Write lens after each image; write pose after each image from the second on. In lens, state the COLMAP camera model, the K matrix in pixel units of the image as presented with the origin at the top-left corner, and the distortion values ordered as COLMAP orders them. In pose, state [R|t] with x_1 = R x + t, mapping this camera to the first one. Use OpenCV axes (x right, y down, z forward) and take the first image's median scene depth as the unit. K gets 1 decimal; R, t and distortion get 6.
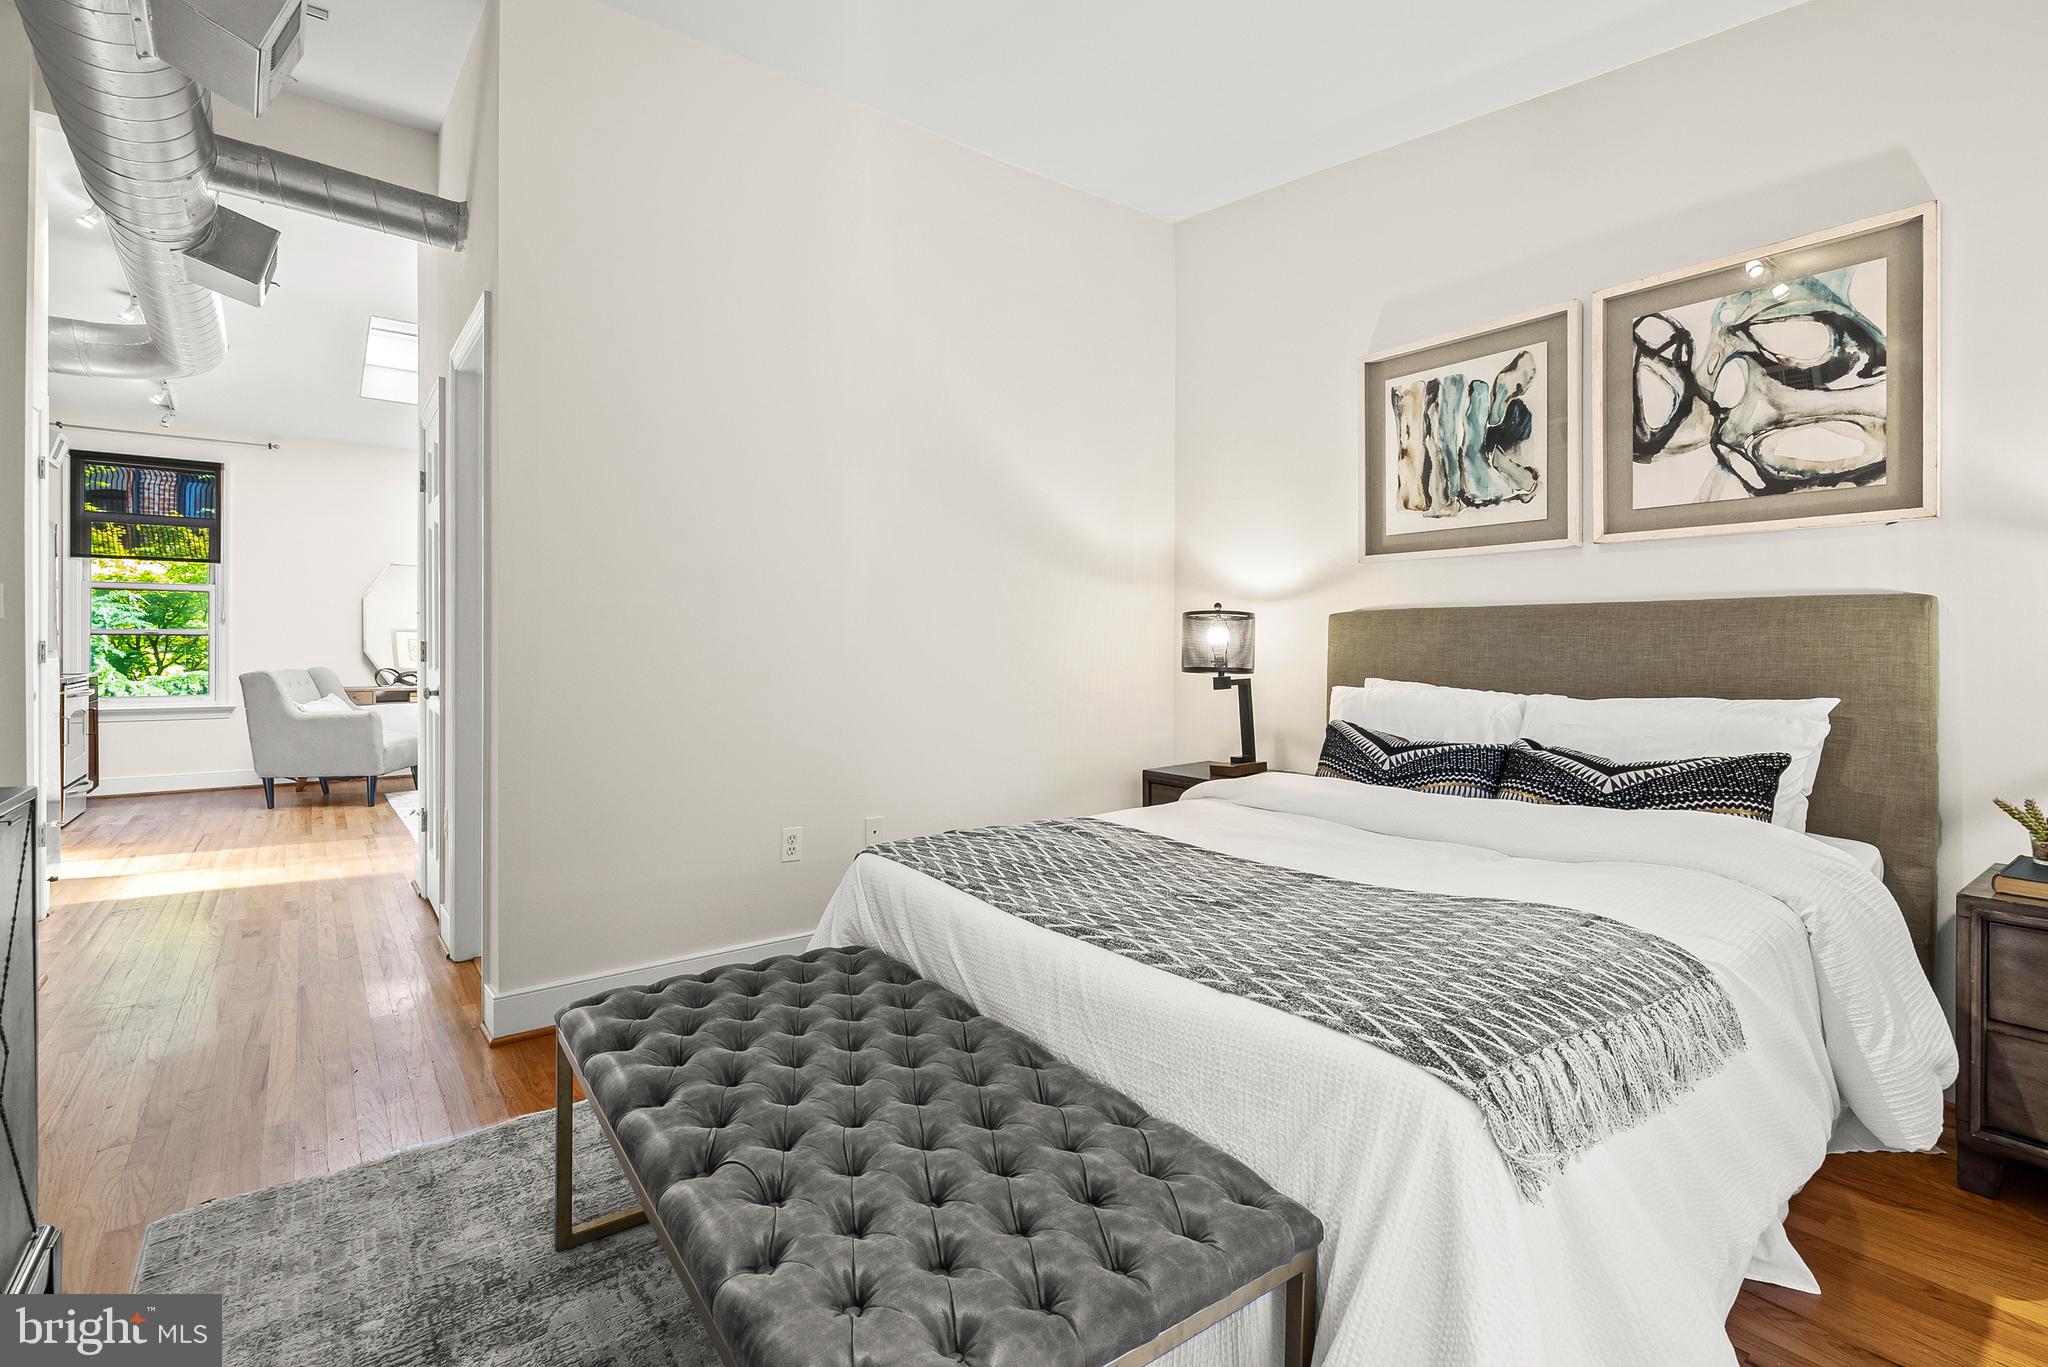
lens RADIAL K [[935.7, 0, 1022.5], [0, 935.7, 655.4], [0, 0, 1]] dist [0.002125, 0.000531]
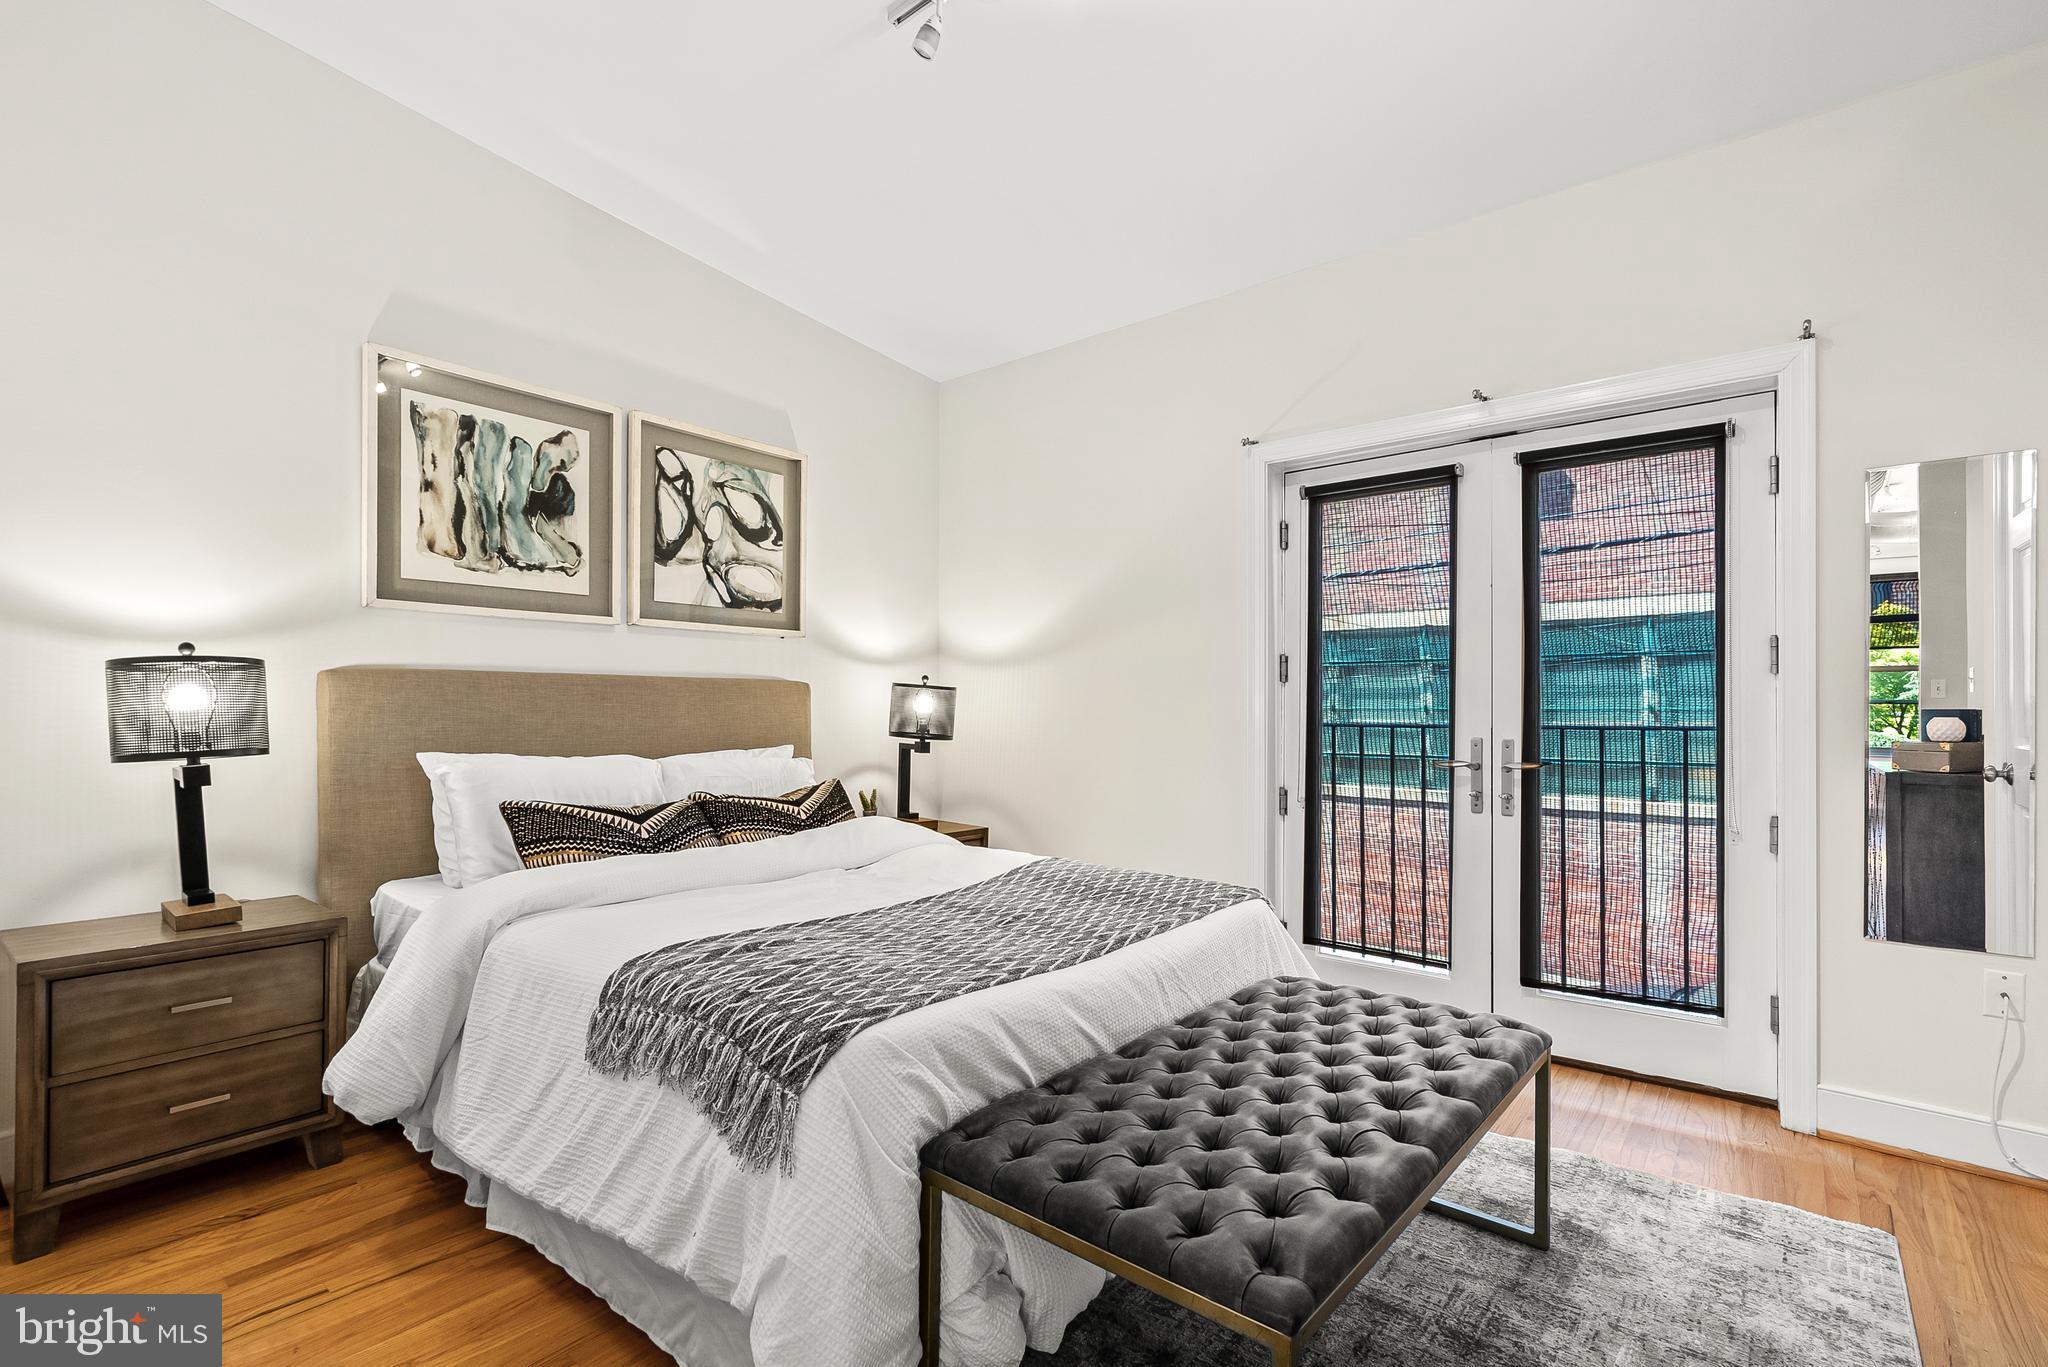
lens RADIAL K [[933.7, 0, 1027.5], [0, 933.7, 710.9], [0, 0, 1]] dist [0.001355, 0.000132]
pose [[-0.221466, -0.000297, 0.975168, -0.608414], [0.011403, 0.999931, 0.002895, -0.009612], [-0.975101, 0.011761, -0.221447, 0.751308]]
